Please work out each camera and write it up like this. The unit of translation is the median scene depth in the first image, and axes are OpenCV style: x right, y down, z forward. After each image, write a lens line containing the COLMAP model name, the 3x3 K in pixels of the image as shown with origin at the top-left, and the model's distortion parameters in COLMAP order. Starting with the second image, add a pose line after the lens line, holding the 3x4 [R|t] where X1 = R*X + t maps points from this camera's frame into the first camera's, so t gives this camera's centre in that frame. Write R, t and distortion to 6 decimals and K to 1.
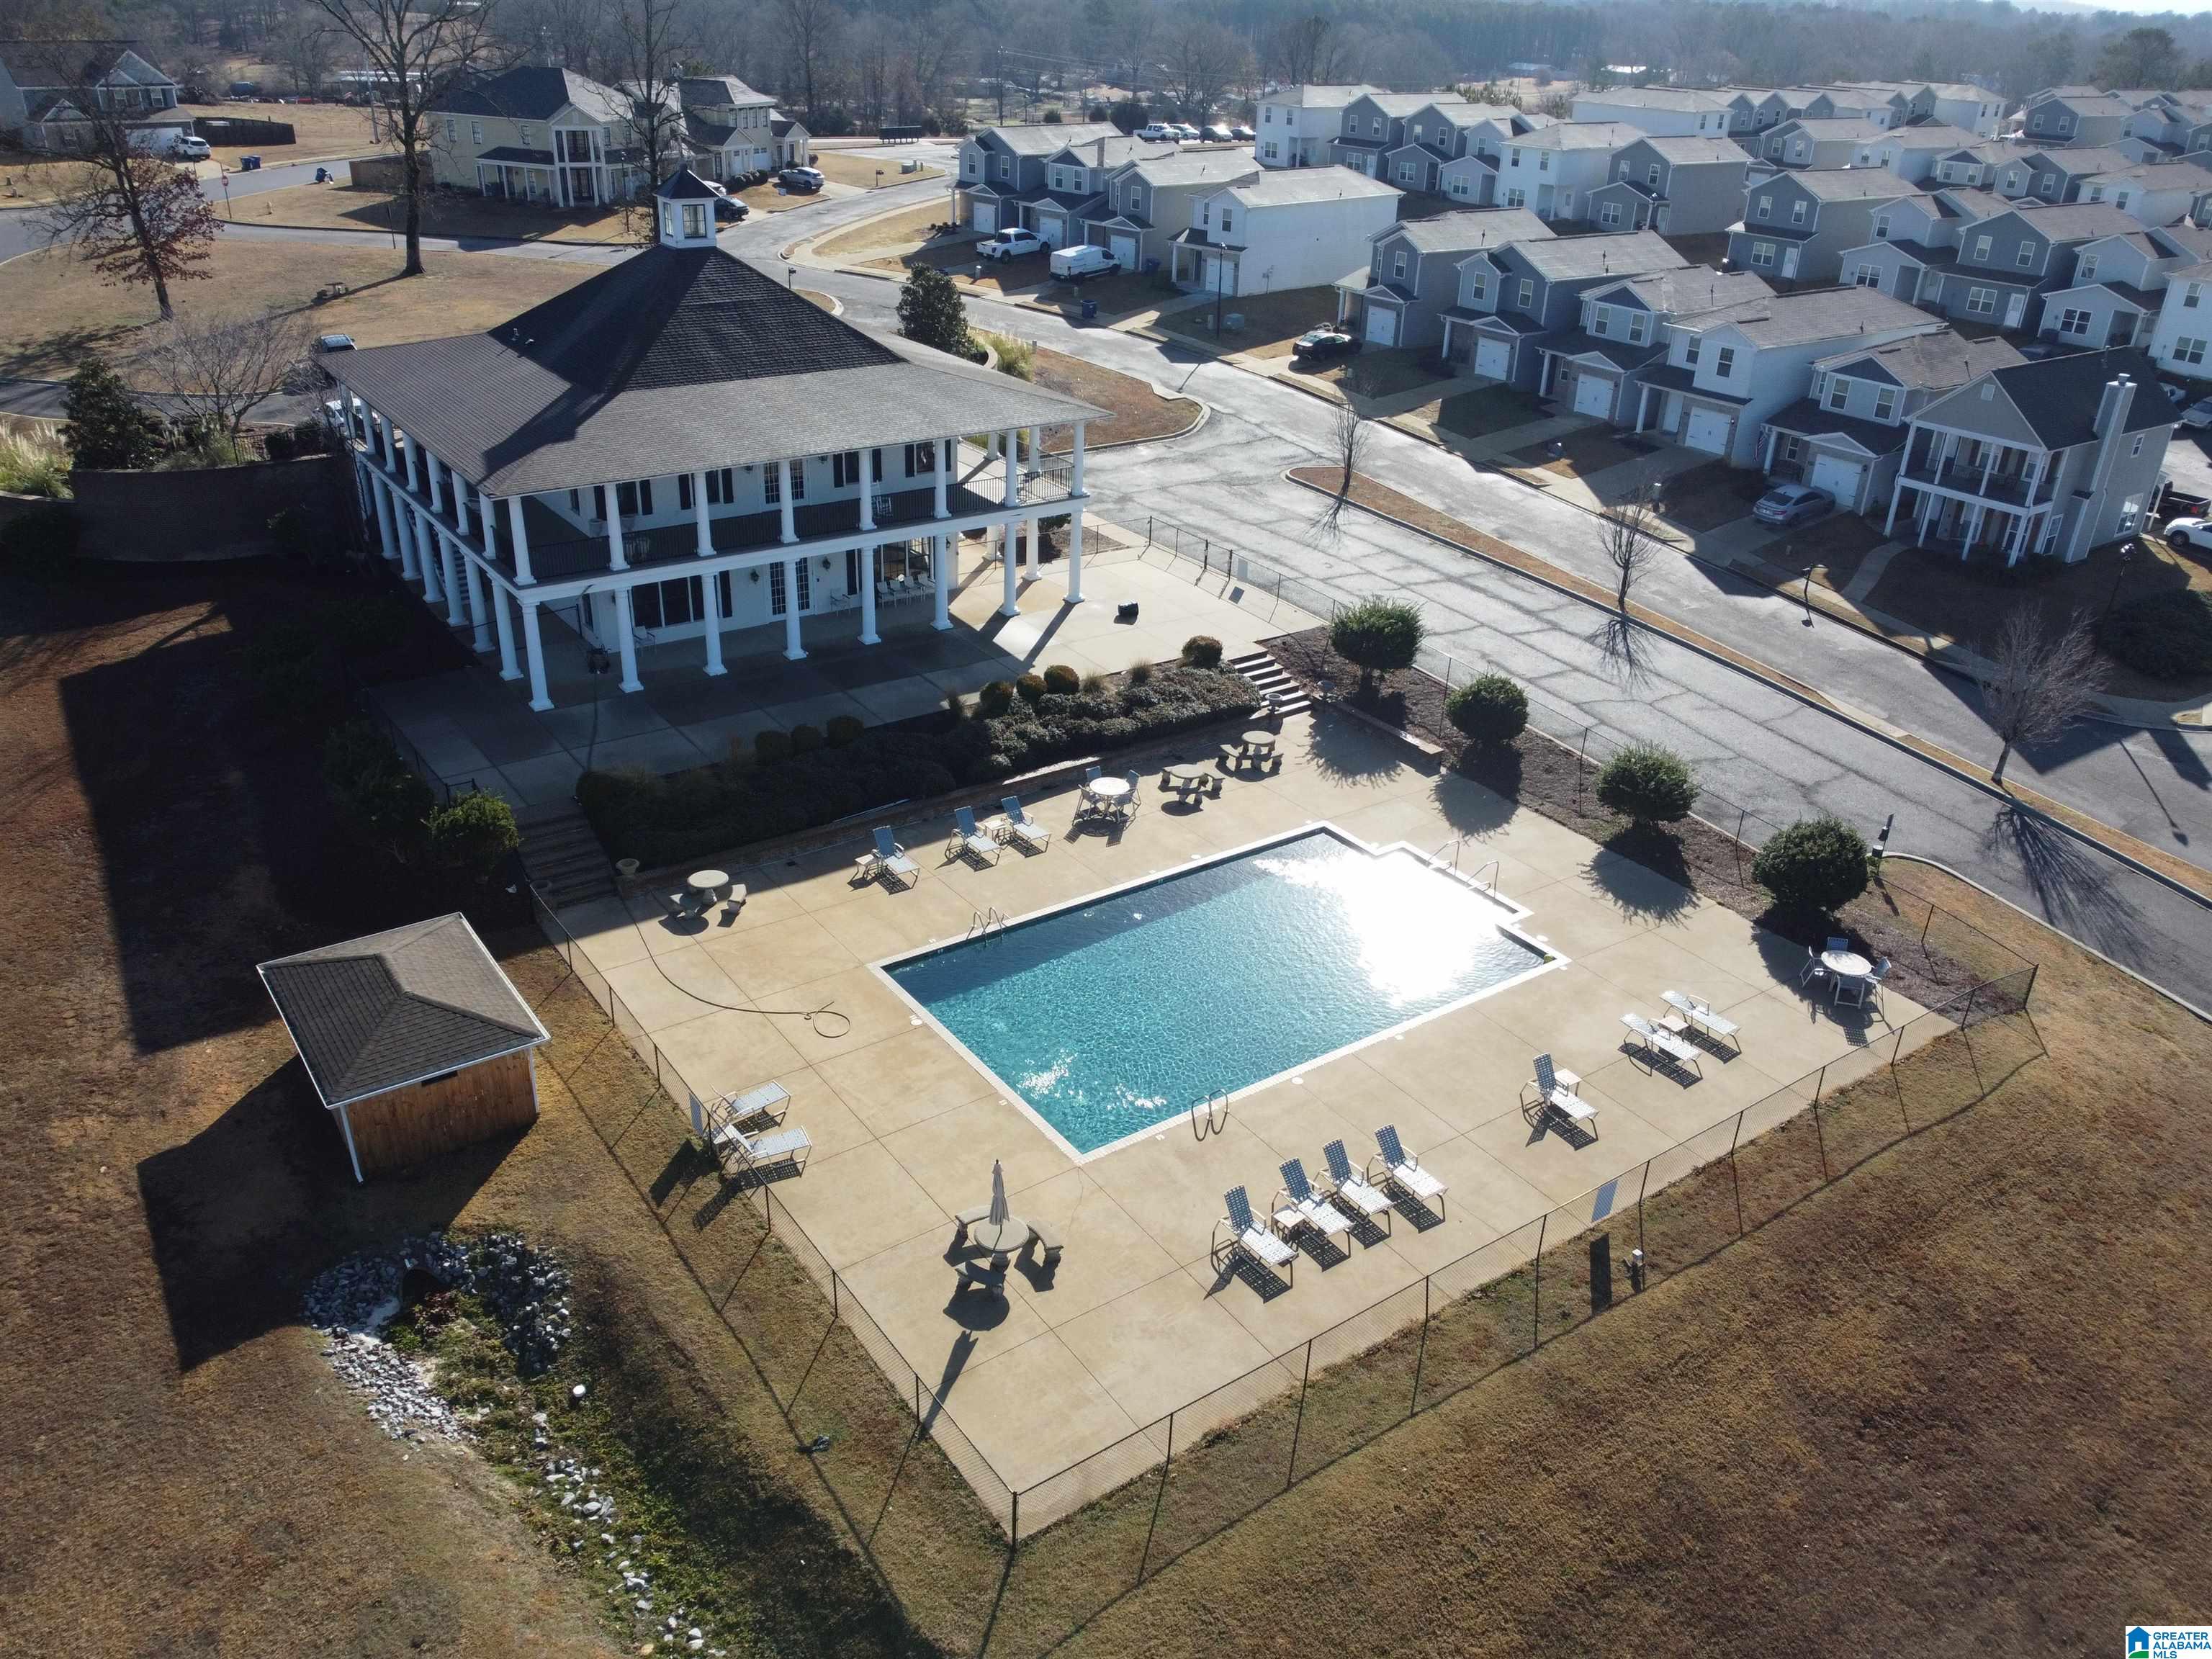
lens RADIAL K [[1669.1, 0, 1107.6], [0, 1669.1, 828.5], [0, 0, 1]] dist [0.005150, -0.007460]
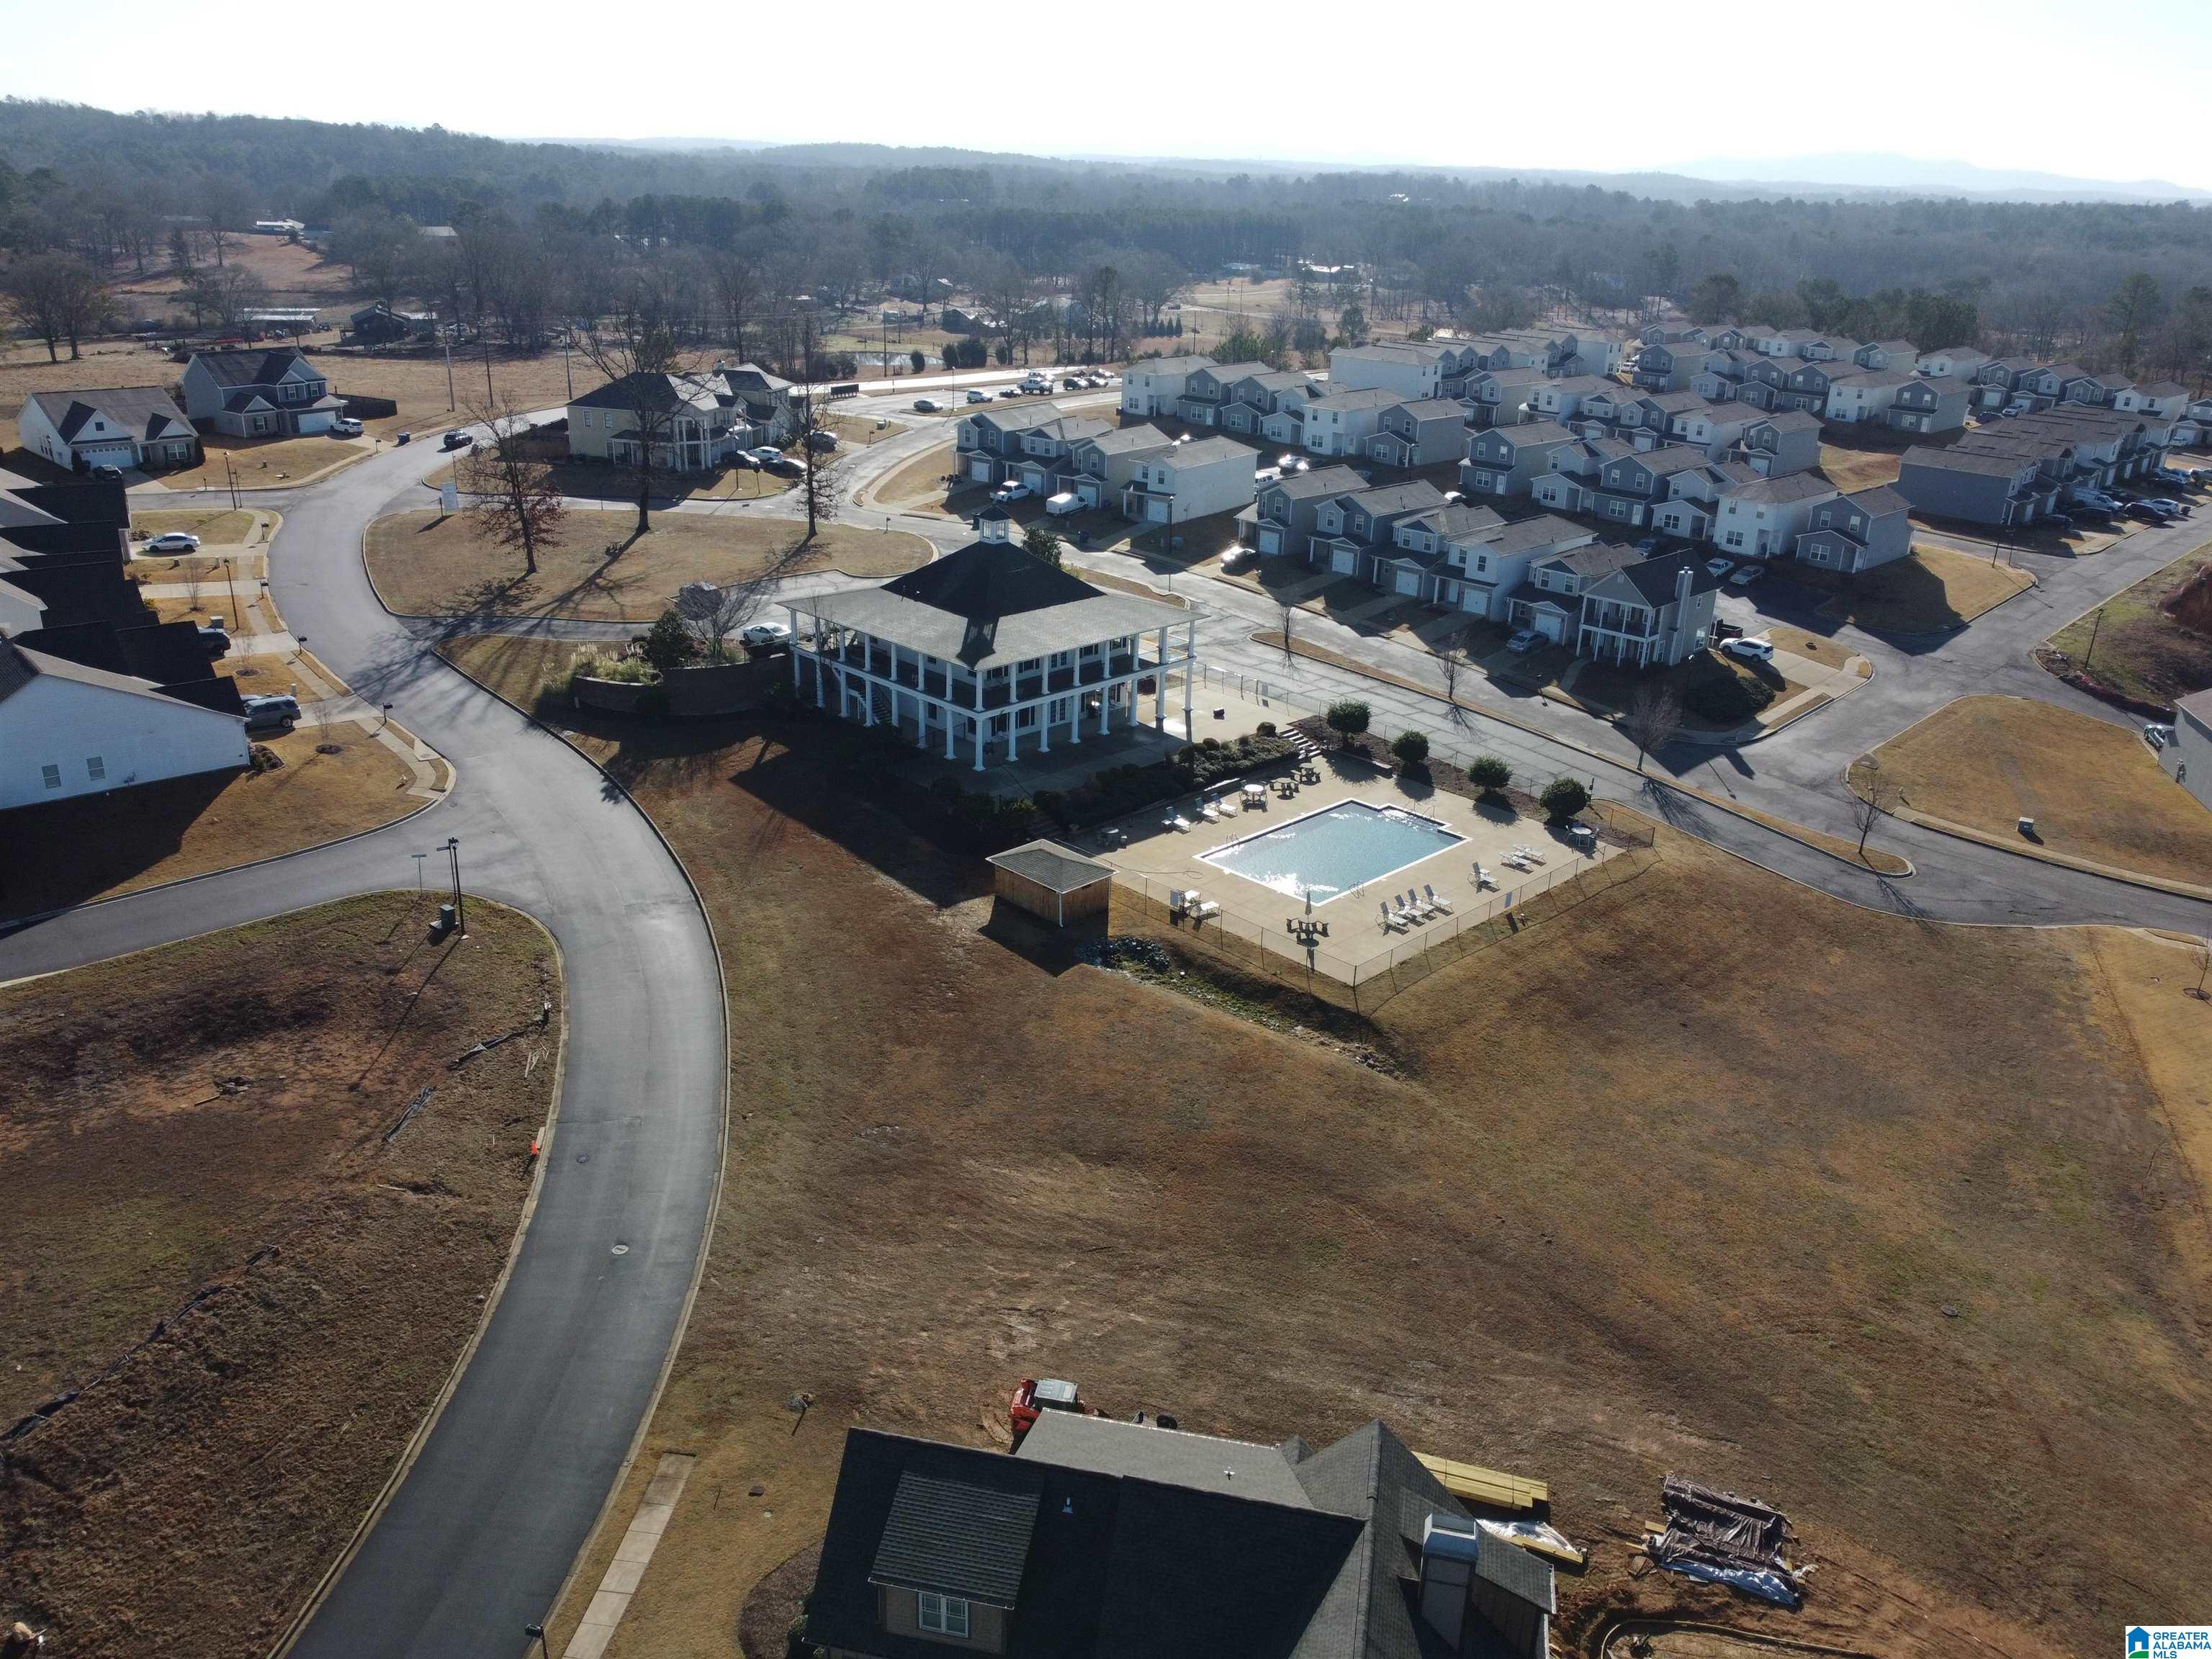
lens RADIAL K [[1669.1, 0, 1107.6], [0, 1669.1, 828.5], [0, 0, 1]] dist [0.005150, -0.007460]
pose [[0.985919, -0.063926, 0.154525, -0.393992], [0.076793, 0.993929, -0.078784, 0.137342], [-0.148550, 0.089542, 0.984843, -0.829993]]
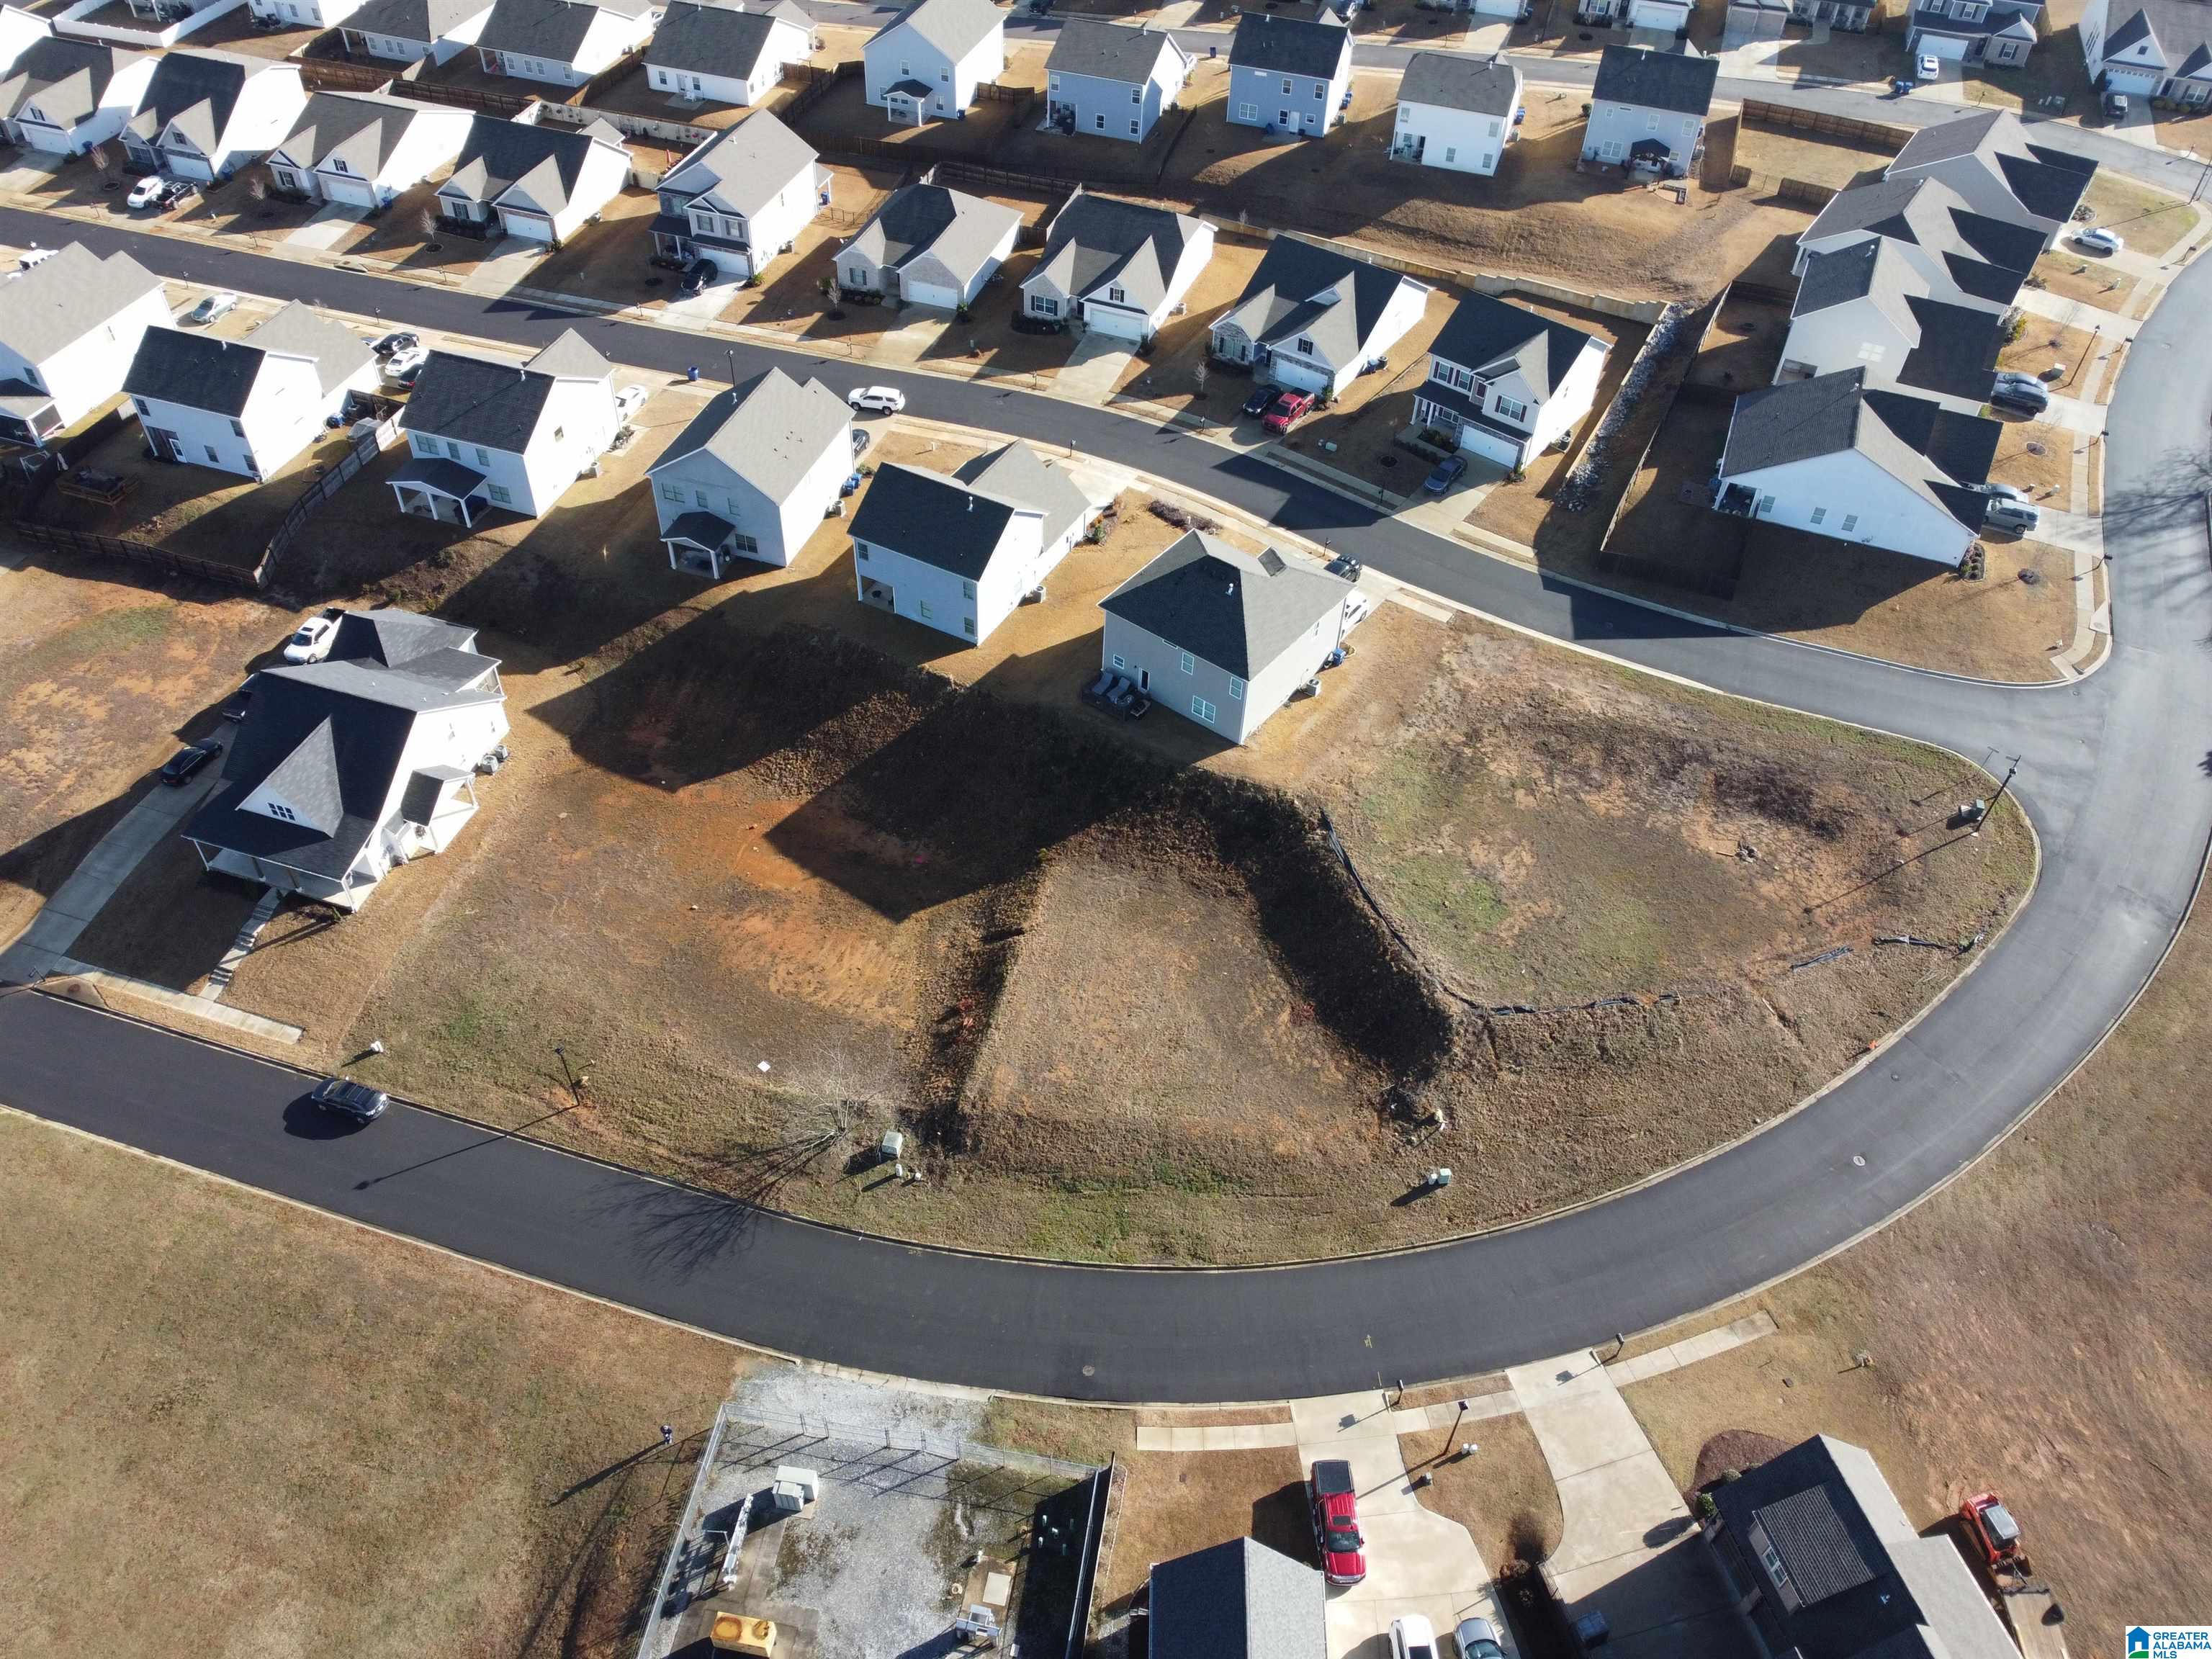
lens RADIAL K [[1671.0, 0, 1106.0], [0, 1671.0, 829.5], [0, 0, 1]] dist [0.001209, -0.004902]
pose [[0.599445, 0.563964, -0.567988, -0.290344], [-0.375009, 0.824797, 0.423176, -0.283931], [0.707131, -0.040670, 0.705912, -1.159909]]
